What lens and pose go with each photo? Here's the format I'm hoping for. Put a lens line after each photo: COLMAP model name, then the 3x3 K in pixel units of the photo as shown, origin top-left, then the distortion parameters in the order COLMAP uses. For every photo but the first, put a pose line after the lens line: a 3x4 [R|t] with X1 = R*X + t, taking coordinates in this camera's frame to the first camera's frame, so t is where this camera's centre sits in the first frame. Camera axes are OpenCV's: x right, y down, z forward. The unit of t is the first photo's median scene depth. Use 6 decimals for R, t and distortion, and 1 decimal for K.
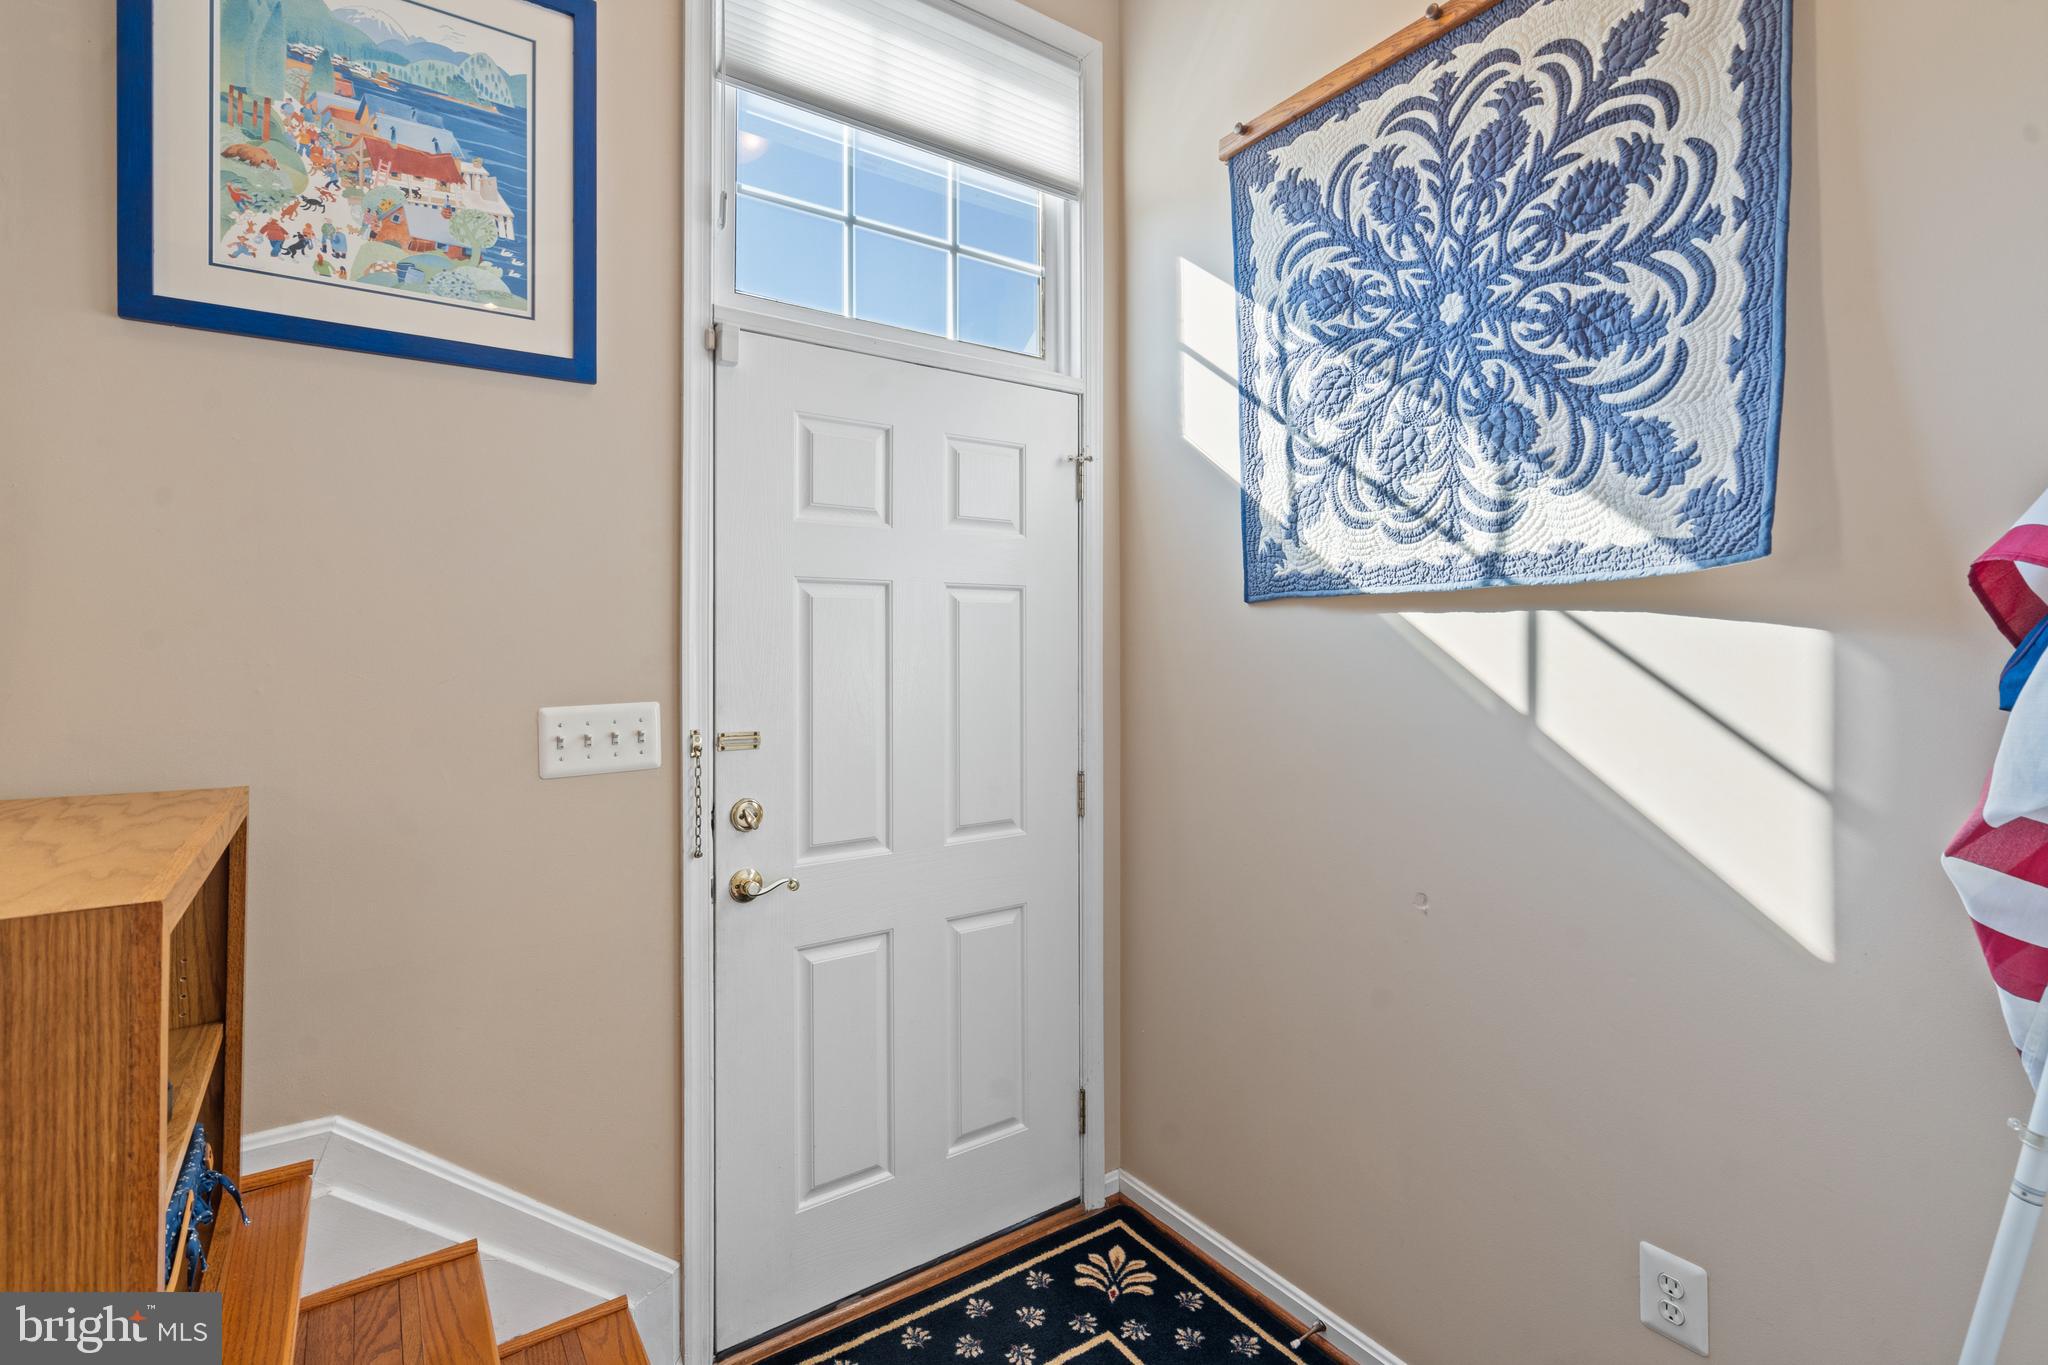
lens RADIAL K [[936.6, 0, 1013.8], [0, 936.6, 637.7], [0, 0, 1]] dist [-0.005092, 0.002754]
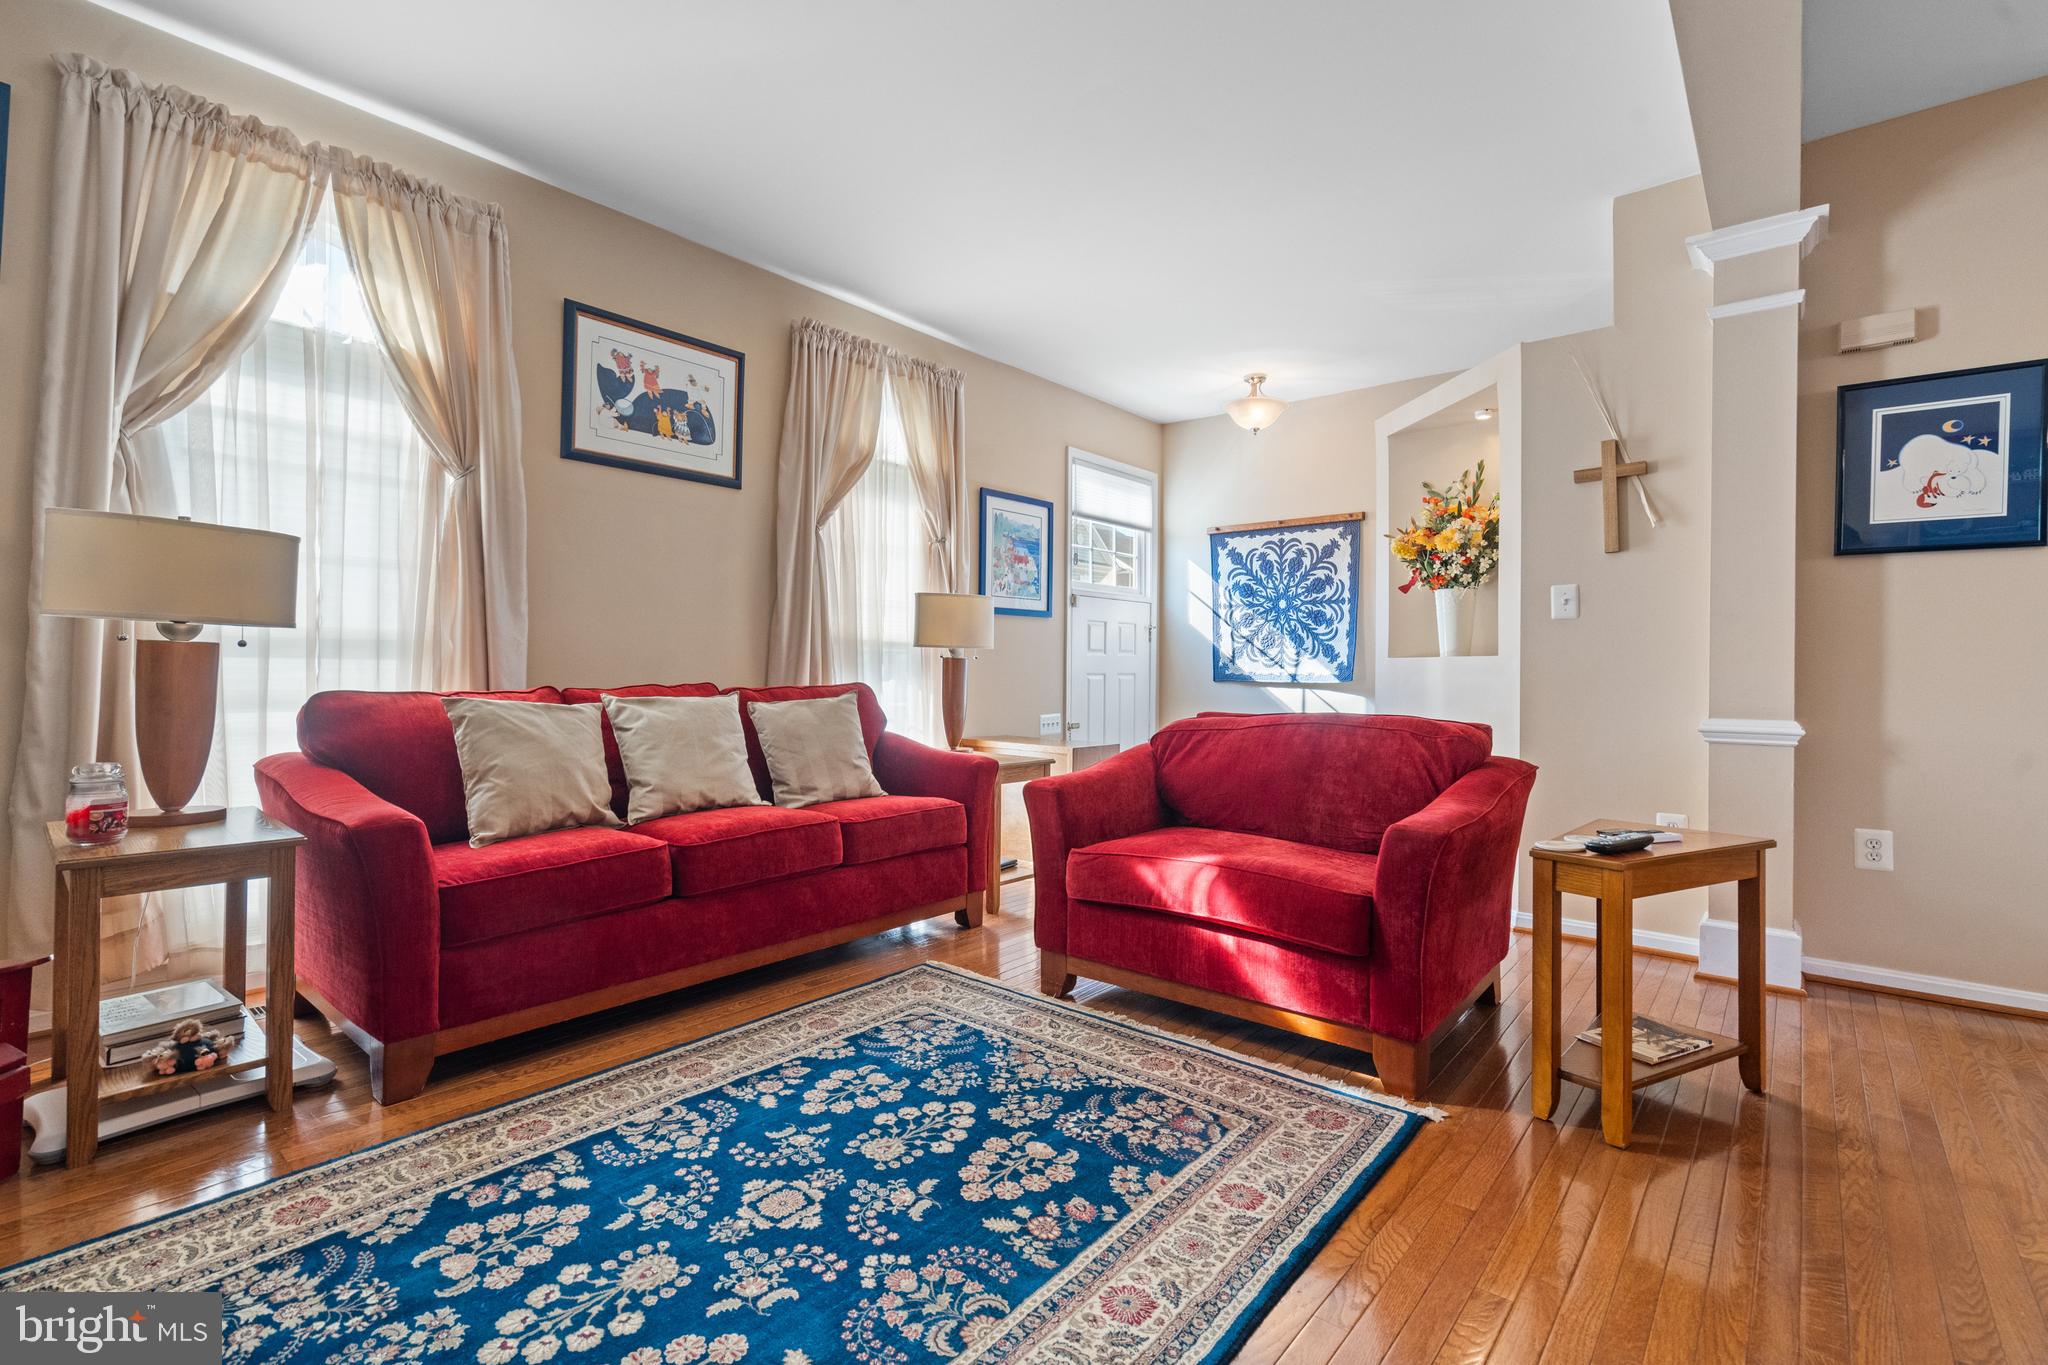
lens RADIAL K [[936.6, 0, 1002.8], [0, 936.6, 667.4], [0, 0, 1]] dist [-0.005092, 0.002754]
pose [[0.965825, 0.007669, 0.259082, -1.548285], [-0.010051, 0.999919, 0.007869, -0.127787], [-0.259001, -0.010204, 0.965823, -2.270556]]
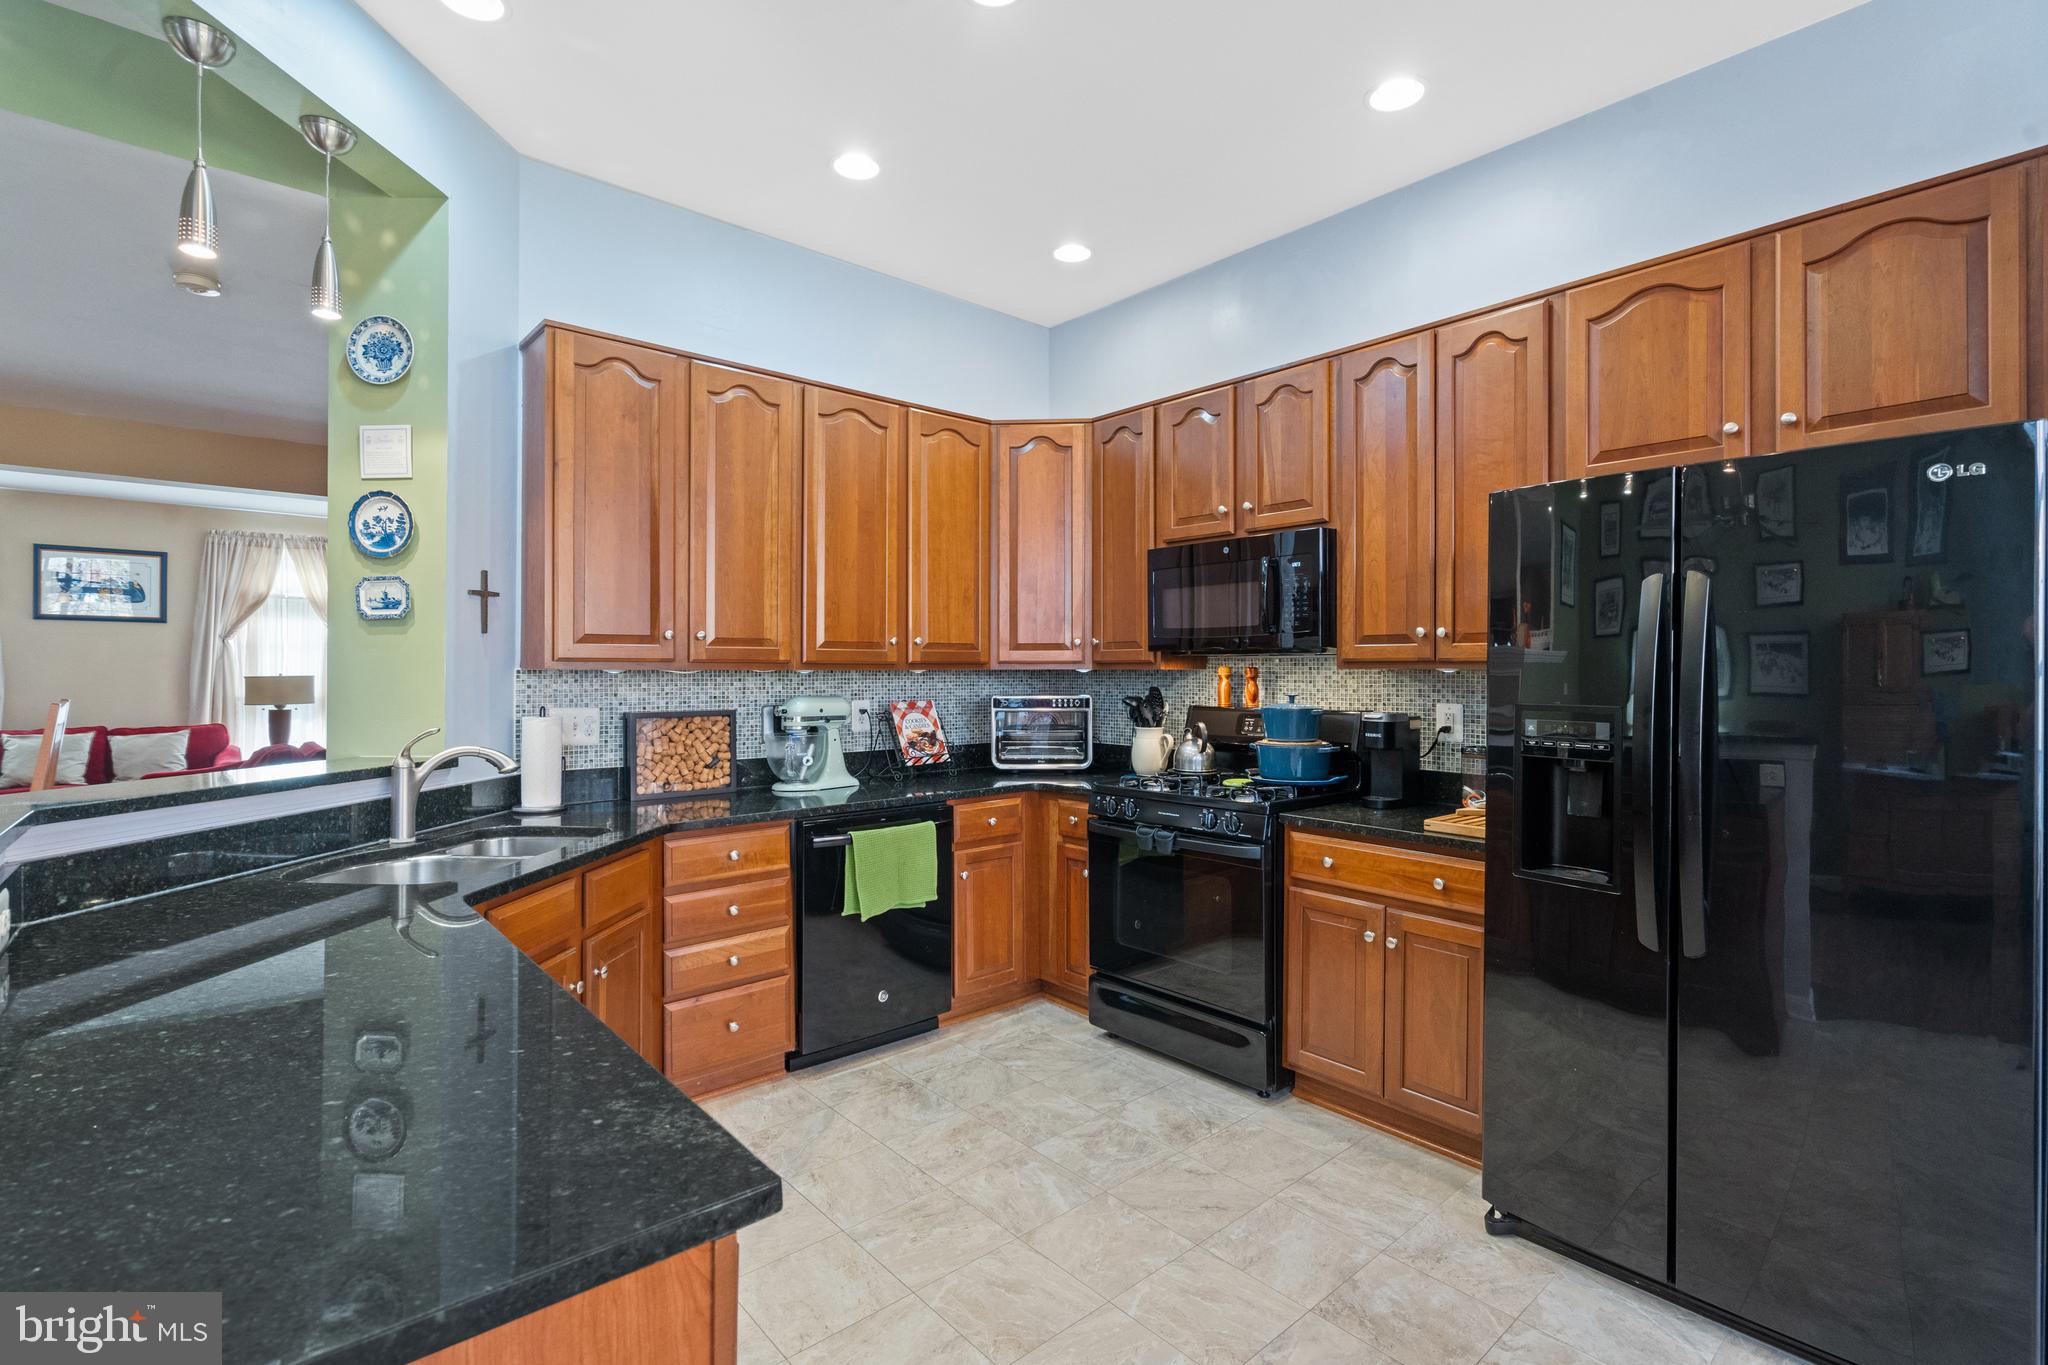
lens RADIAL K [[936.6, 0, 1011.0], [0, 936.6, 678.7], [0, 0, 1]] dist [-0.005092, 0.002754]
pose [[0.996392, 0.002903, 0.084826, 2.304126], [-0.004499, 0.999816, 0.018625, -0.394614], [-0.084757, -0.018940, 0.996222, -4.811994]]
